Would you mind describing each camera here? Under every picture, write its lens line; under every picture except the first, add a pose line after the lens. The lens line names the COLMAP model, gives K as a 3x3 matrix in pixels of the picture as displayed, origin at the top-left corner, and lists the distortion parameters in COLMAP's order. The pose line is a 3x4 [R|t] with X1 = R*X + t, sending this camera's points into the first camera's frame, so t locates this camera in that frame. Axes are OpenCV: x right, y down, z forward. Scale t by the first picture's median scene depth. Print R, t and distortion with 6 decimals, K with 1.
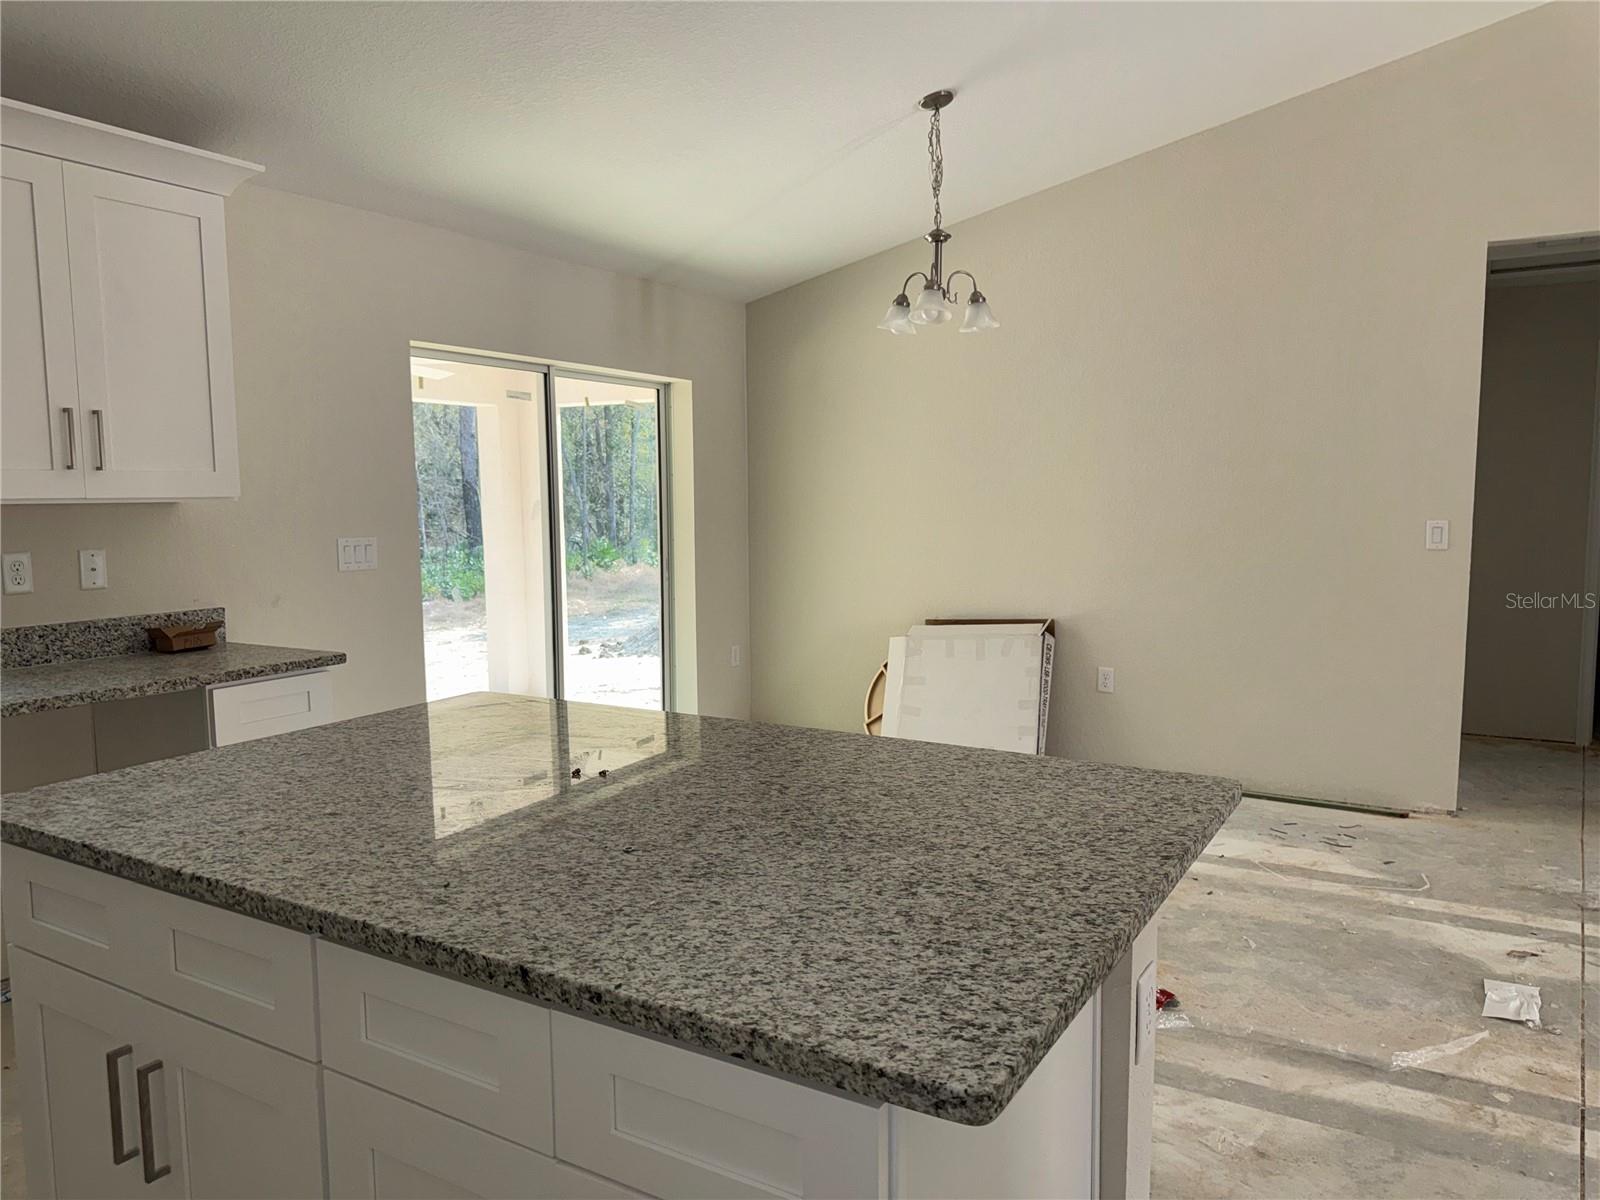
lens RADIAL K [[1129.9, 0, 808.6], [0, 1129.9, 604.8], [0, 0, 1]] dist [0.032321, -0.034846]
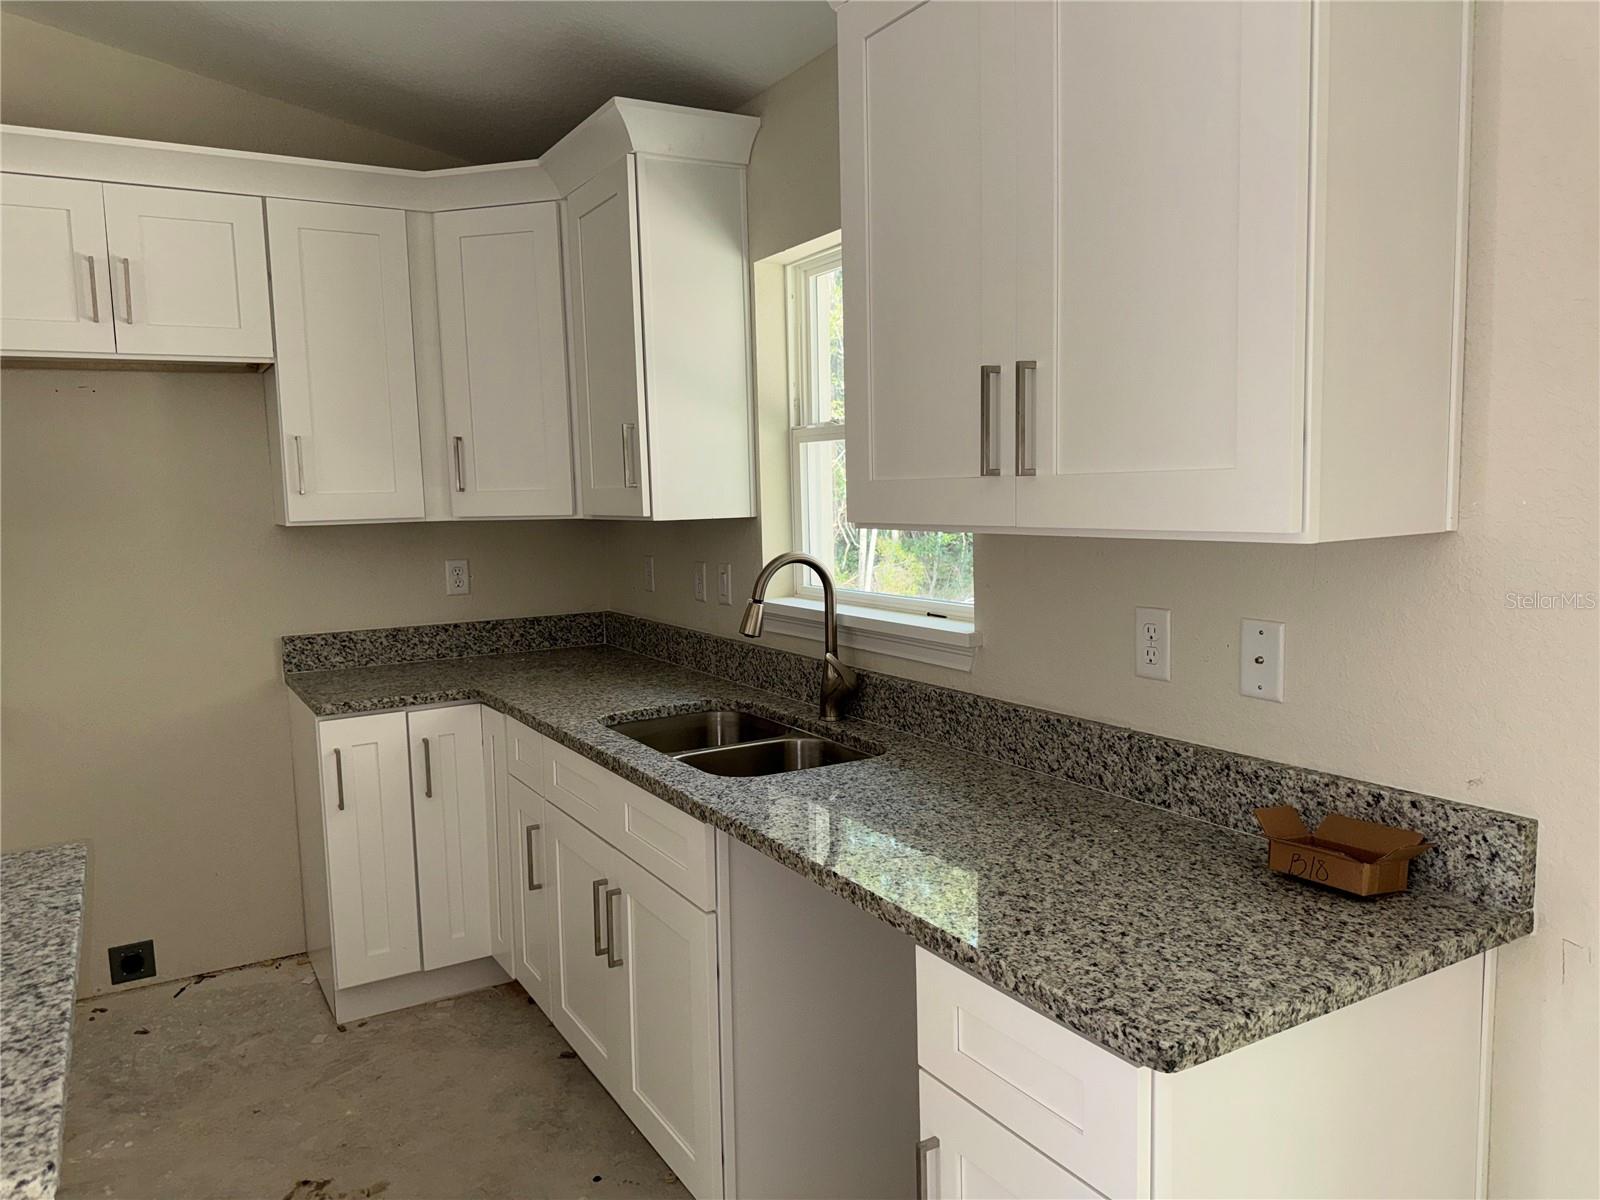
lens RADIAL K [[1137.2, 0, 798.6], [0, 1137.2, 591.8], [0, 0, 1]] dist [0.030975, -0.042449]
pose [[-0.470770, 0.108409, -0.875570, -0.191032], [-0.057042, 0.986605, 0.152826, -0.256308], [0.880410, 0.121890, -0.458281, 2.128589]]
